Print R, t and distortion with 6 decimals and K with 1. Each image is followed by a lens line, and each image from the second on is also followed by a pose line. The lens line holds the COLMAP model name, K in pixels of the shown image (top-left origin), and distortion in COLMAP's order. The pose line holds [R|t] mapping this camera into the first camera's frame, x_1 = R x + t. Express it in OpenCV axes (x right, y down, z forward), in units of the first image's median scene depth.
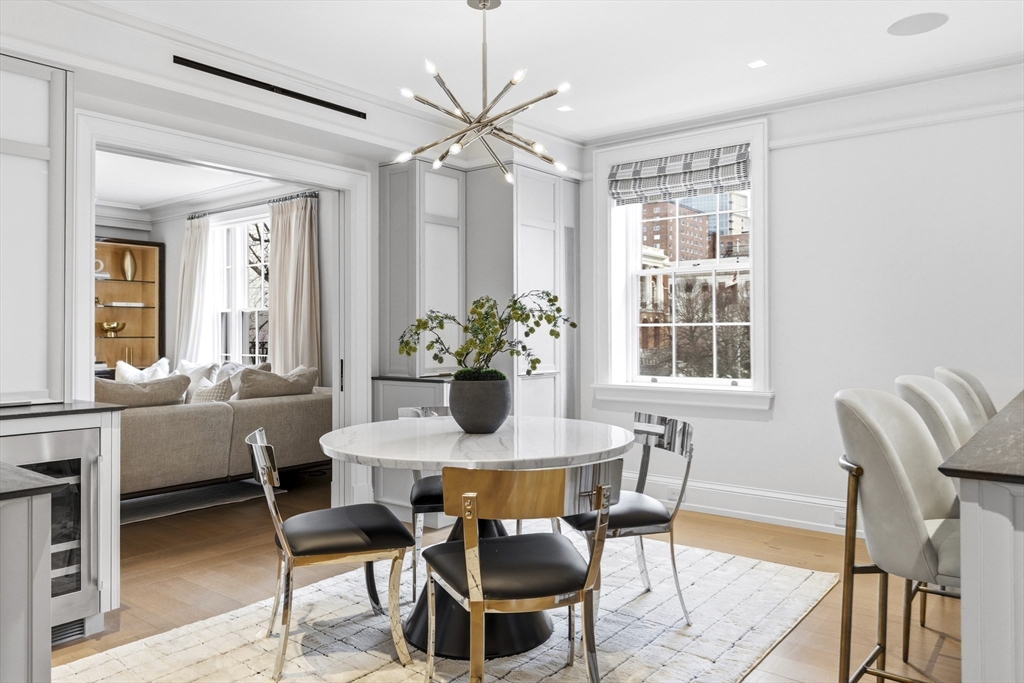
lens RADIAL K [[733.8, 0, 507.9], [0, 733.8, 327.9], [0, 0, 1]] dist [0.006439, -0.000499]
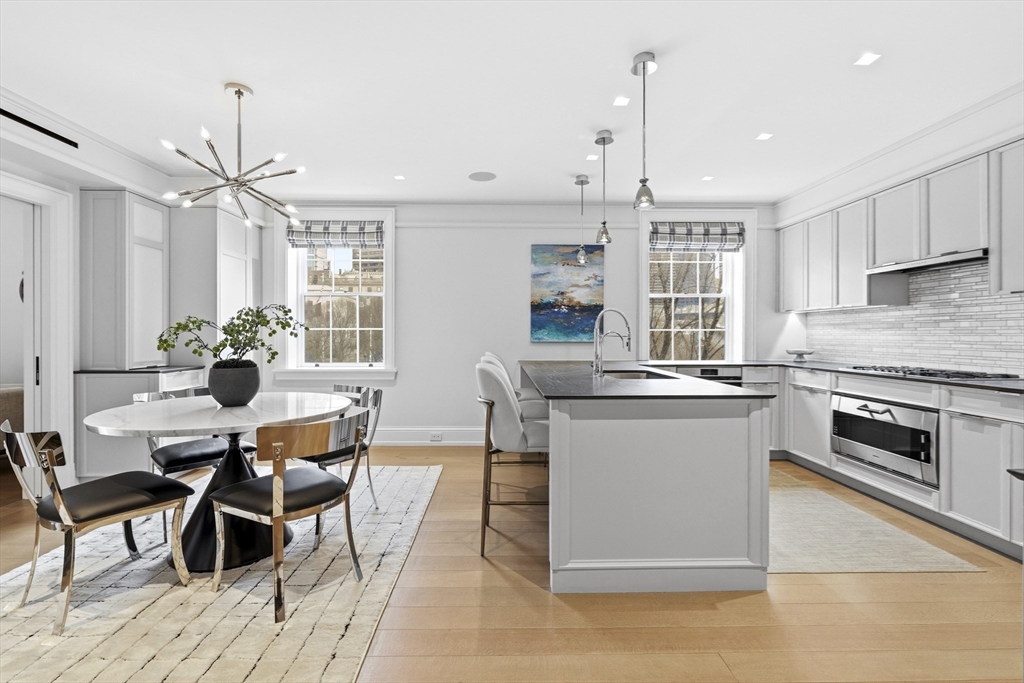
lens RADIAL K [[467.2, 0, 507.7], [0, 467.2, 338.5], [0, 0, 1]] dist [0.002134, 0.000258]
pose [[0.771540, -0.000896, 0.636180, -0.194657], [-0.008580, 0.999893, 0.011813, 0.001103], [-0.636123, -0.014573, 0.771450, -0.006570]]
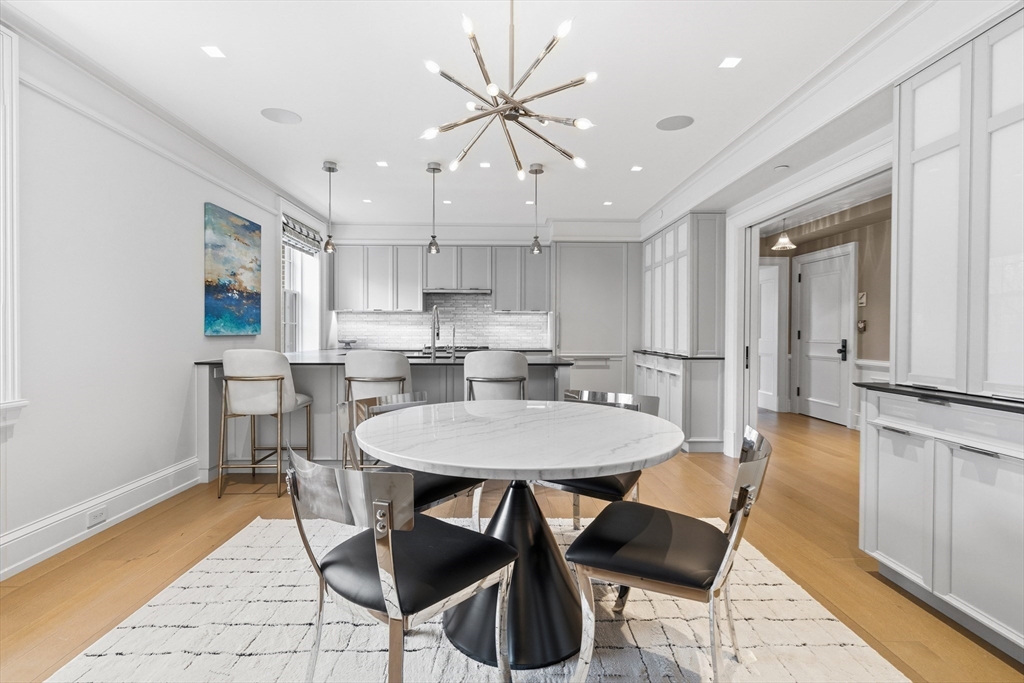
lens RADIAL K [[467.2, 0, 507.7], [0, 467.2, 338.5], [0, 0, 1]] dist [0.002134, 0.000258]
pose [[-0.634927, -0.009695, 0.772512, -0.497091], [-0.006765, 0.999953, 0.006989, 0.024703], [-0.772543, -0.000789, -0.634962, 1.349519]]
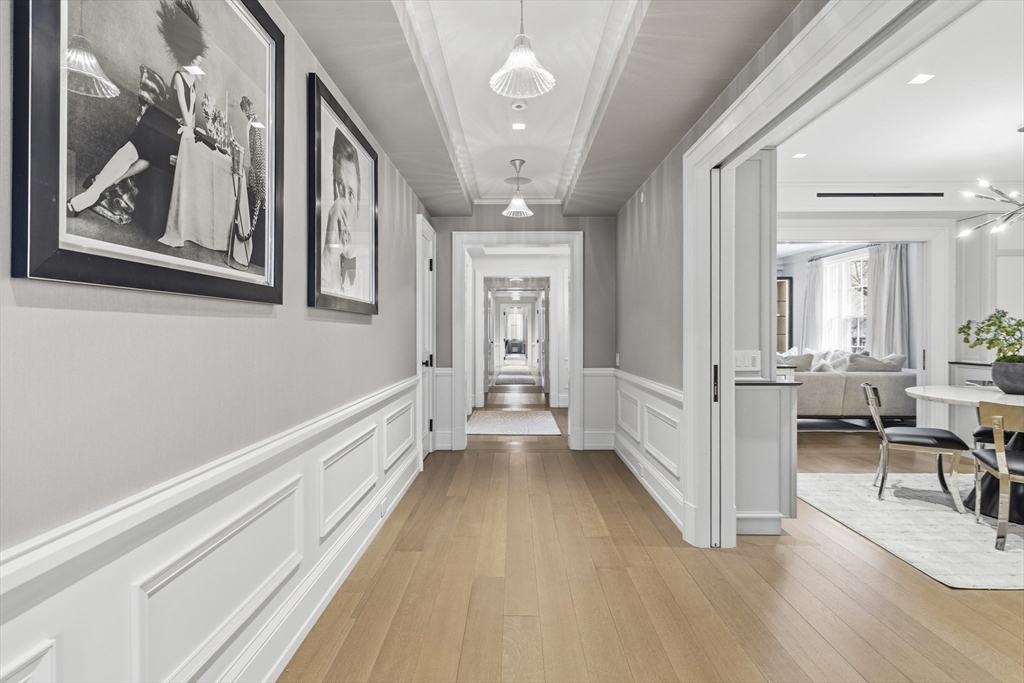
lens RADIAL K [[511.7, 0, 508.9], [0, 511.7, 332.8], [0, 0, 1]] dist [0.001822, 0.000174]
pose [[0.609468, 0.004982, -0.792795, 0.159467], [0.005287, 0.999932, 0.010348, -0.014348], [0.792793, -0.010498, 0.609400, -0.588027]]
